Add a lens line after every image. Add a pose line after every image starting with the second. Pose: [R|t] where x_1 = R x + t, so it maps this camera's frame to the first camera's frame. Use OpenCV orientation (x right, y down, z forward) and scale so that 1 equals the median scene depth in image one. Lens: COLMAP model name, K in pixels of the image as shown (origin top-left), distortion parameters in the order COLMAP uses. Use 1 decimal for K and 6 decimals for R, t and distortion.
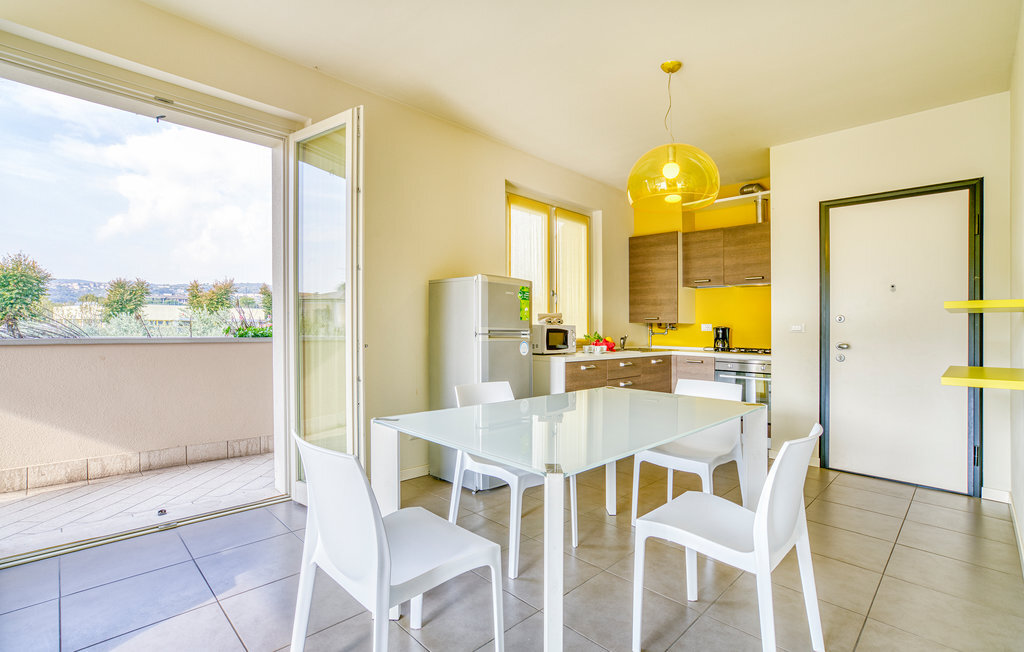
lens RADIAL K [[462.7, 0, 510.1], [0, 462.7, 304.8], [0, 0, 1]] dist [-0.021149, 0.000508]
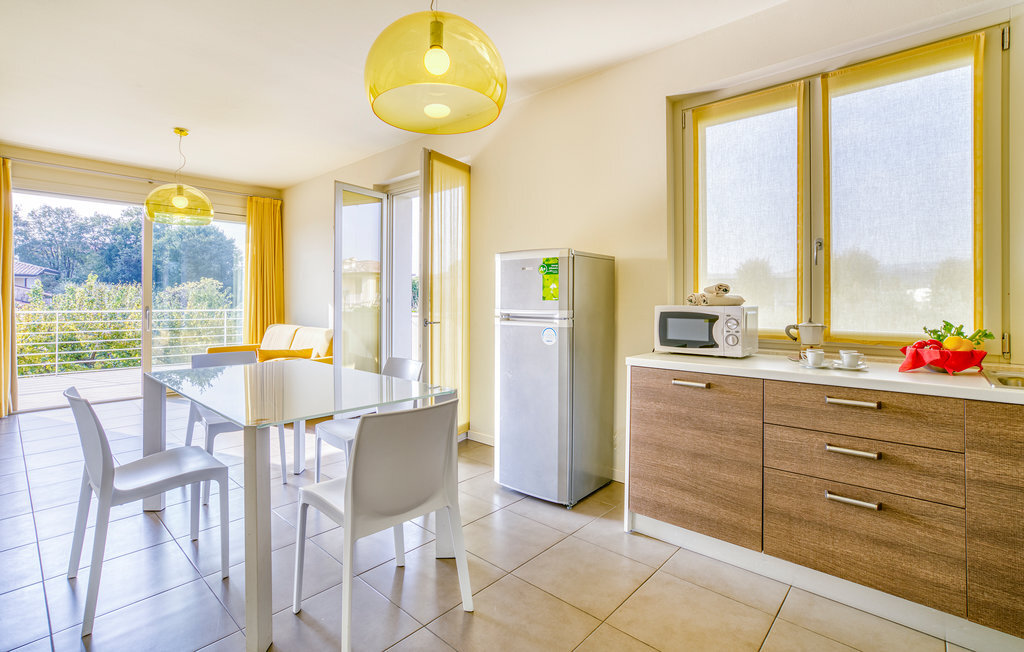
lens RADIAL K [[462.7, 0, 510.1], [0, 462.7, 304.8], [0, 0, 1]] dist [-0.021149, 0.000508]
pose [[0.056127, -0.009742, -0.998376, 0.525998], [0.046282, 0.998903, -0.007145, 0.027829], [0.997350, -0.045805, 0.056516, 0.570935]]
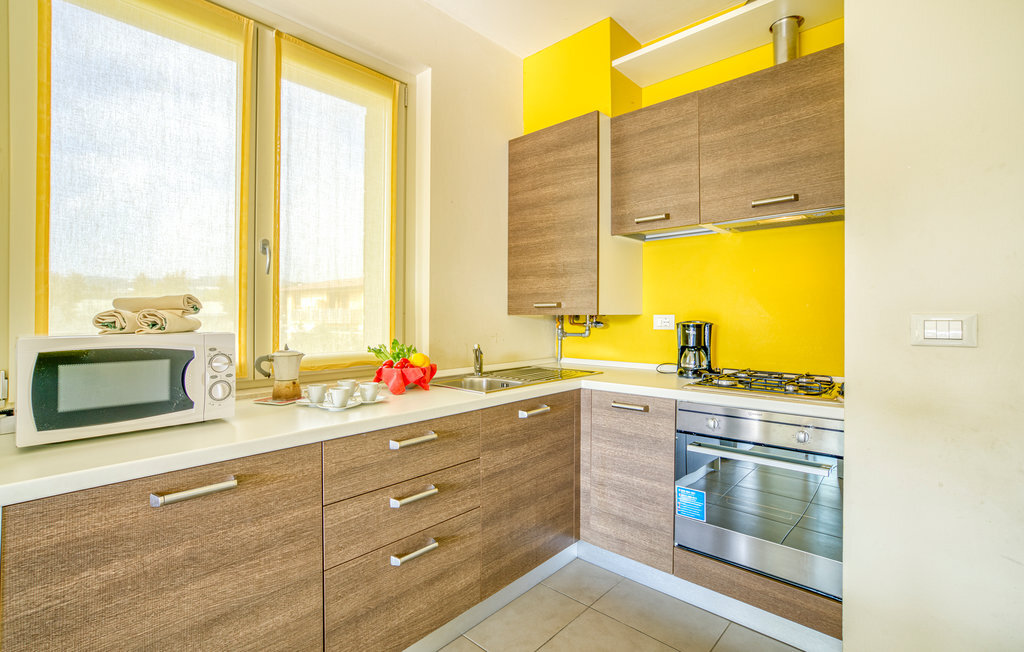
lens RADIAL K [[467.9, 0, 510.4], [0, 467.9, 318.4], [0, 0, 1]] dist [-0.019893, 0.000186]
pose [[0.999003, -0.018650, 0.040554, 0.256480], [0.016407, 0.998354, 0.054951, 0.016397], [-0.041512, -0.054231, 0.997665, 0.542849]]
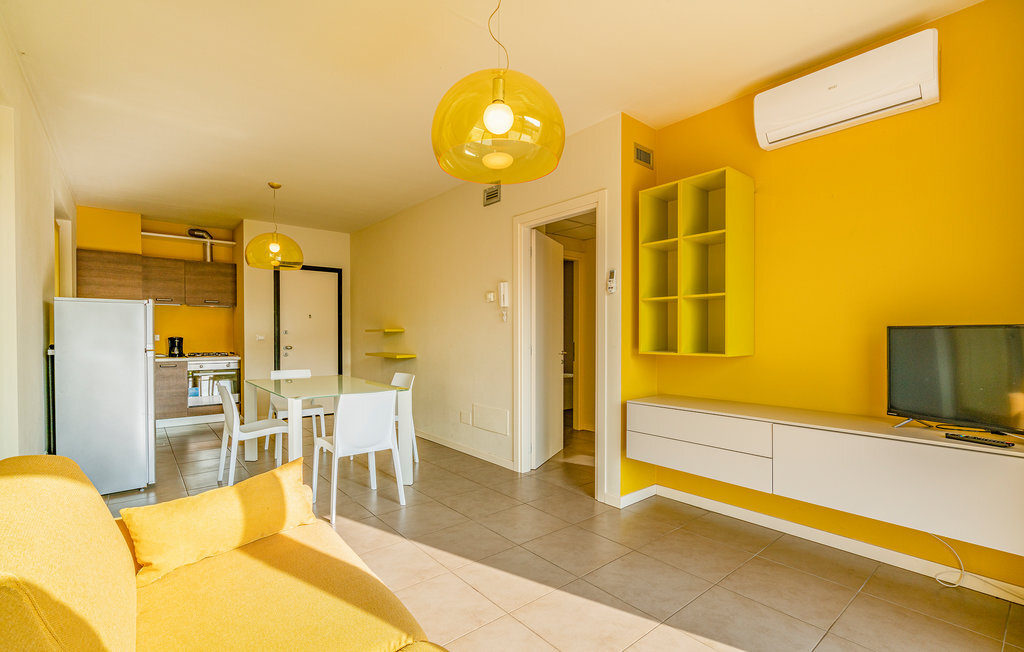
lens RADIAL K [[458.0, 0, 507.7], [0, 458.0, 338.6], [0, 0, 1]] dist [0.001612, 0.000256]
pose [[0.090648, -0.024606, 0.995579, -0.695649], [-0.046950, 0.998478, 0.028953, -0.026749], [-0.994776, -0.049367, 0.089355, -0.015494]]
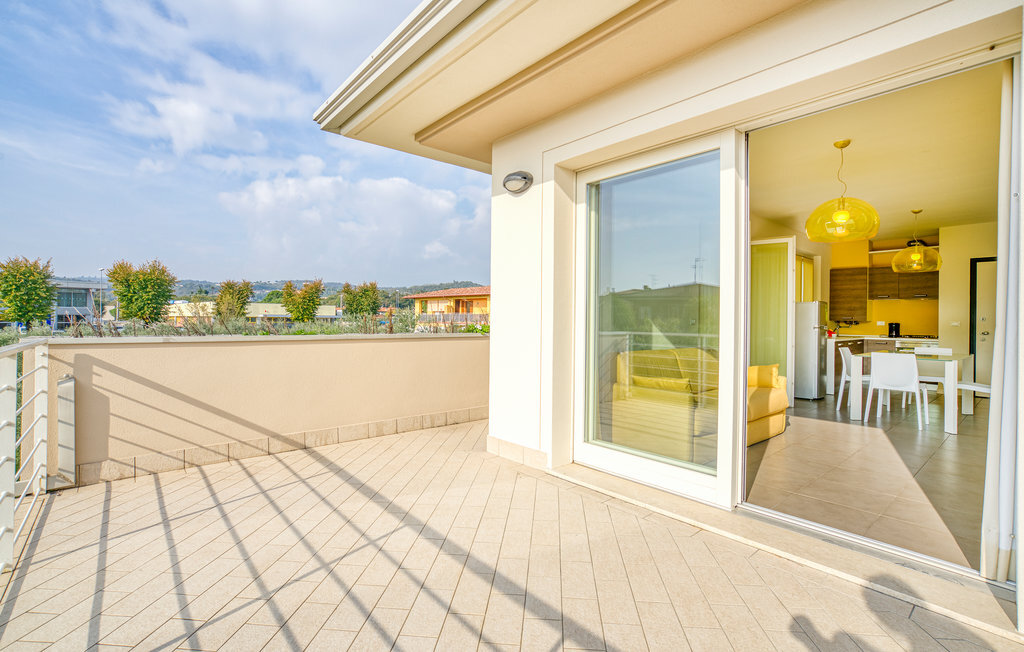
lens RADIAL K [[458.6, 0, 508.3], [0, 458.6, 315.9], [0, 0, 1]] dist [0.001441, 0.000372]
pose [[0.997185, -0.007285, -0.074620, -0.843420], [0.010169, 0.999213, 0.038338, -0.058714], [0.074282, -0.038989, 0.996475, -0.811894]]
